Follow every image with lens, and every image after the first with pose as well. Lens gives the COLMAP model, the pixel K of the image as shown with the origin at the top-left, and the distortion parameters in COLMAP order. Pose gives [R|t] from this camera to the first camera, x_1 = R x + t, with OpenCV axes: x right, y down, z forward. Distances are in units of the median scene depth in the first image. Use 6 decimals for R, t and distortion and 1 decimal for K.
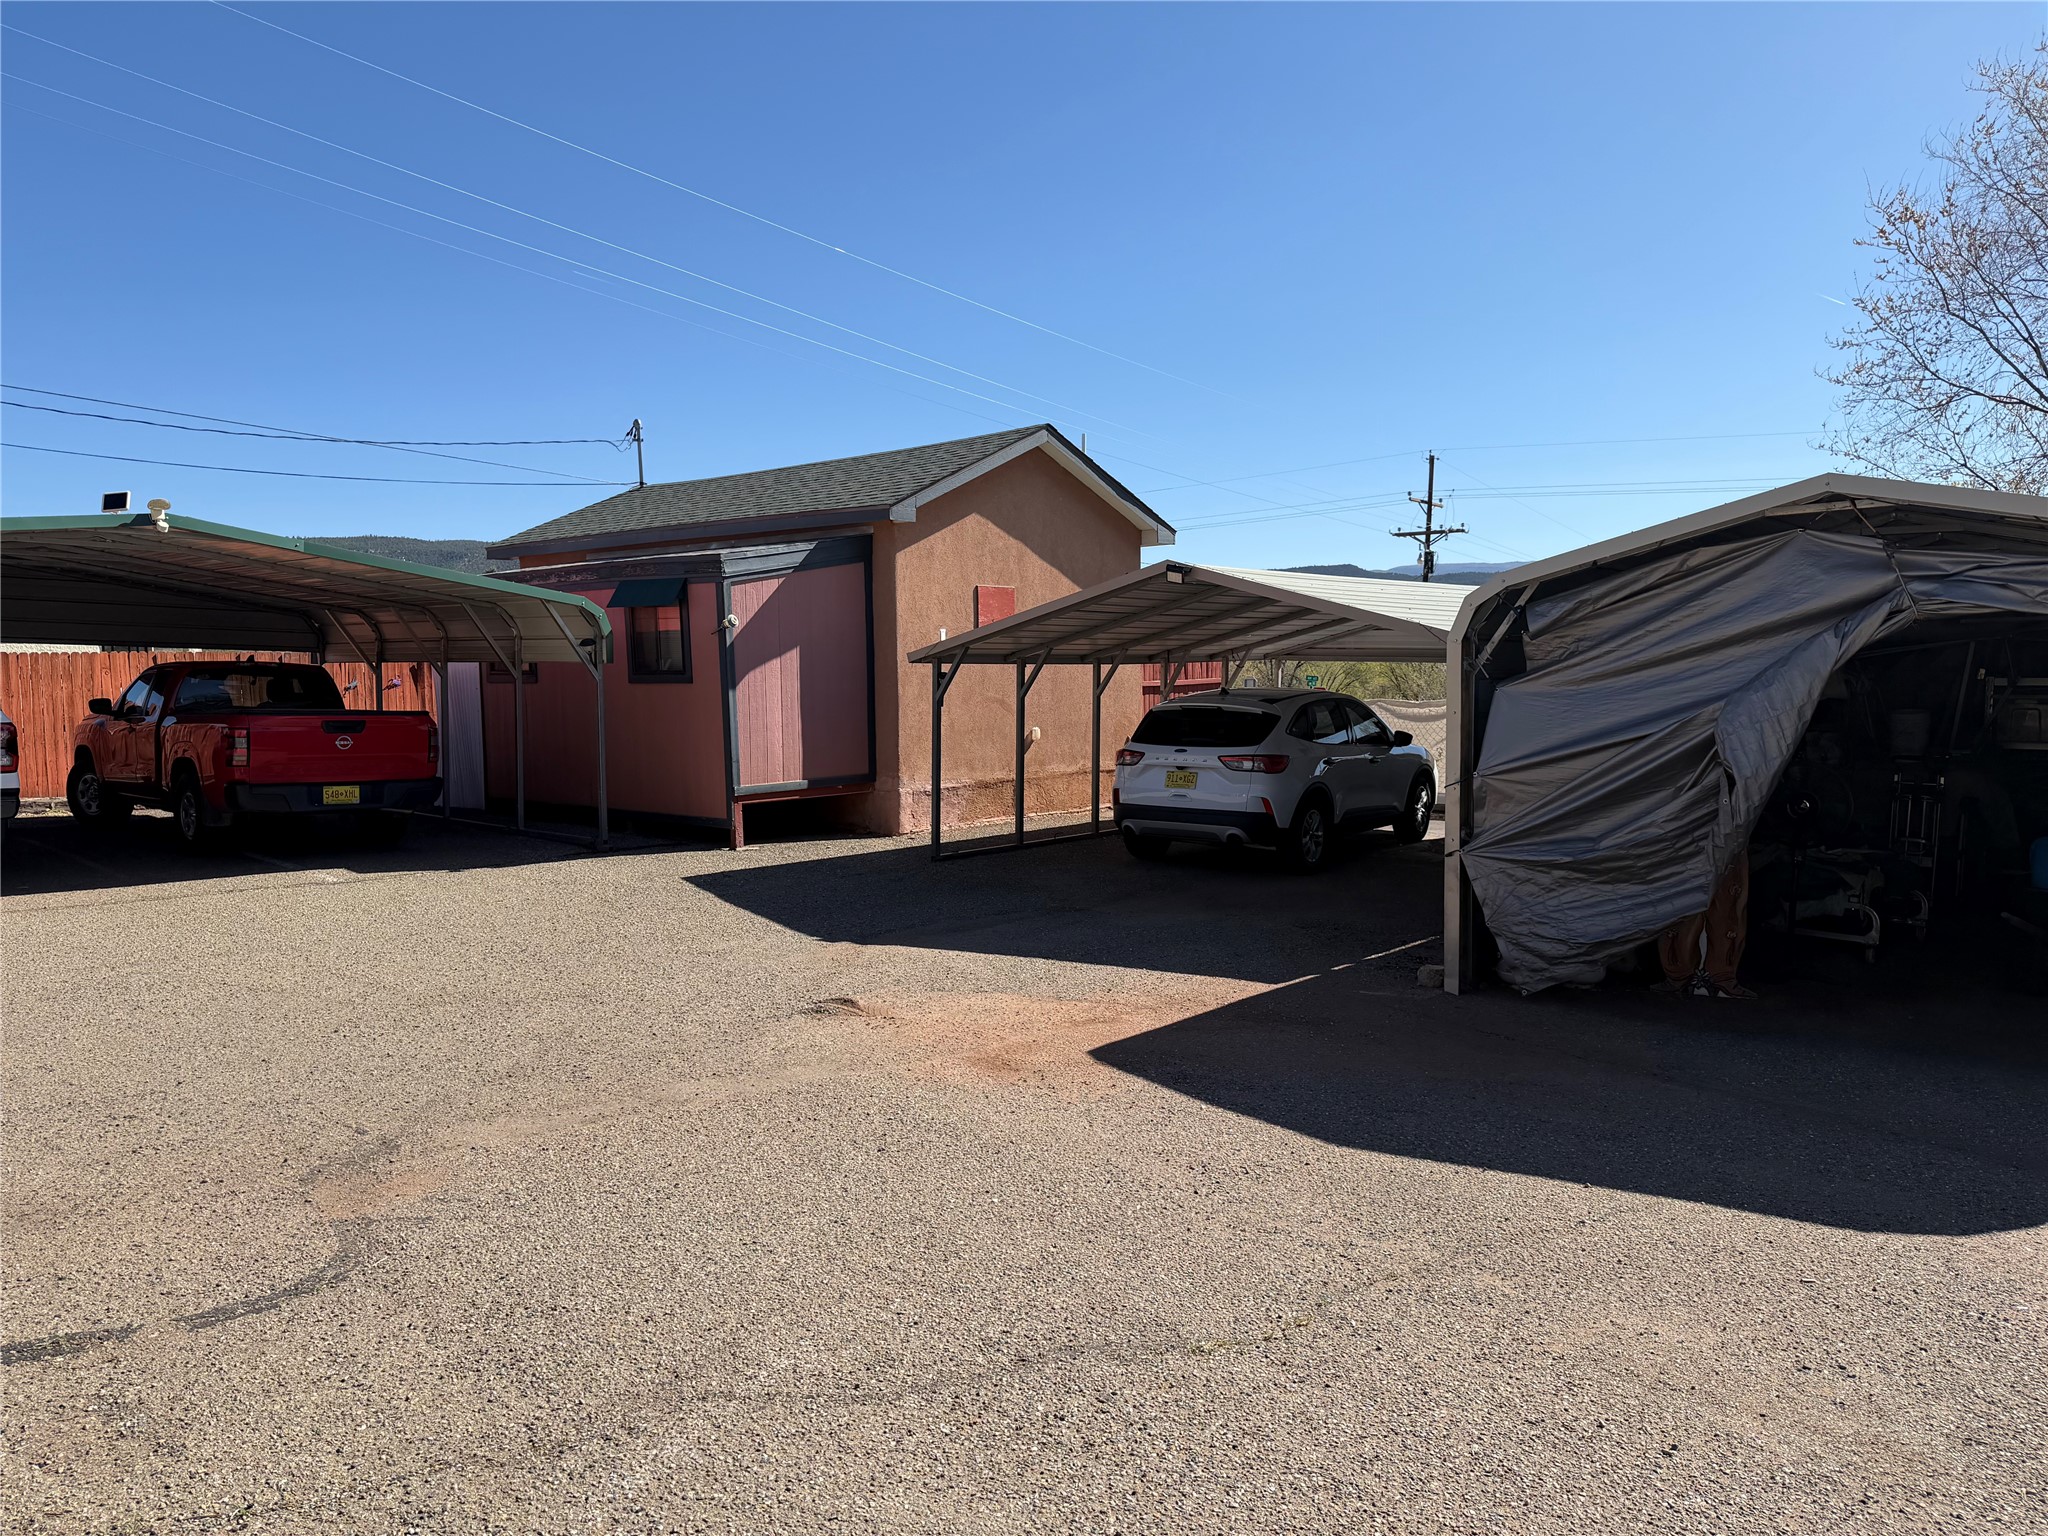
lens RADIAL K [[1405.2, 0, 1049.1], [0, 1405.2, 791.8], [0, 0, 1]] dist [0.086728, -0.110993]
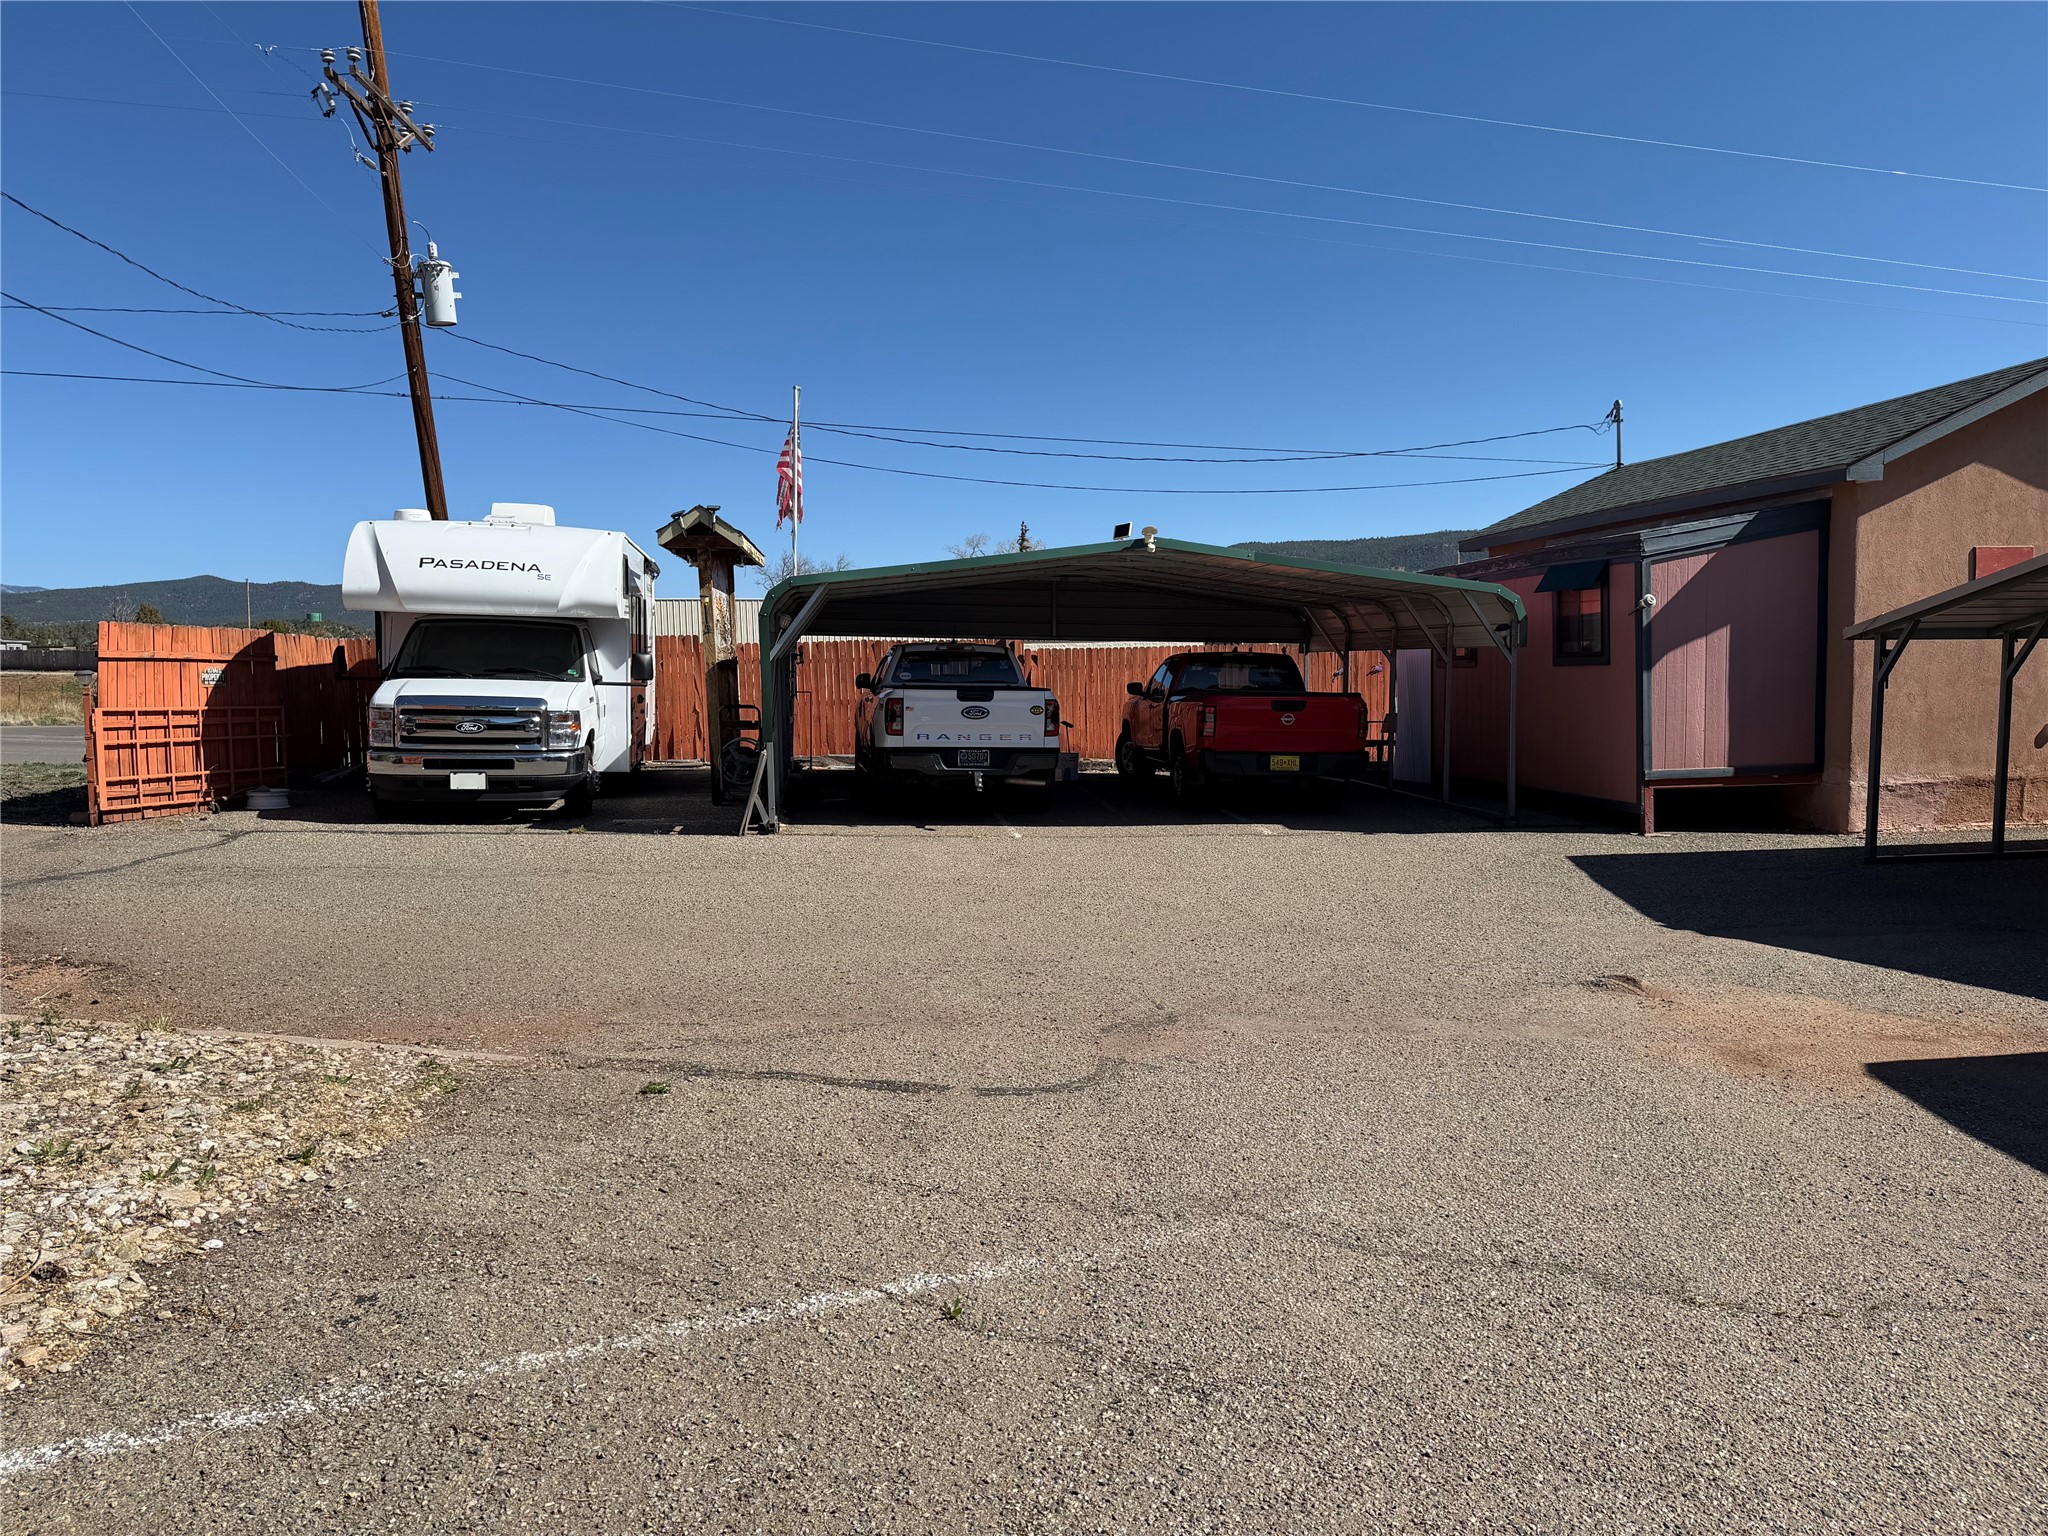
lens RADIAL K [[1405.2, 0, 1049.1], [0, 1405.2, 791.8], [0, 0, 1]] dist [0.086728, -0.110993]
pose [[0.765878, 0.050026, -0.641037, 0.114028], [-0.043795, 0.998712, 0.025614, 0.004817], [0.641493, 0.008457, 0.767082, -0.027189]]
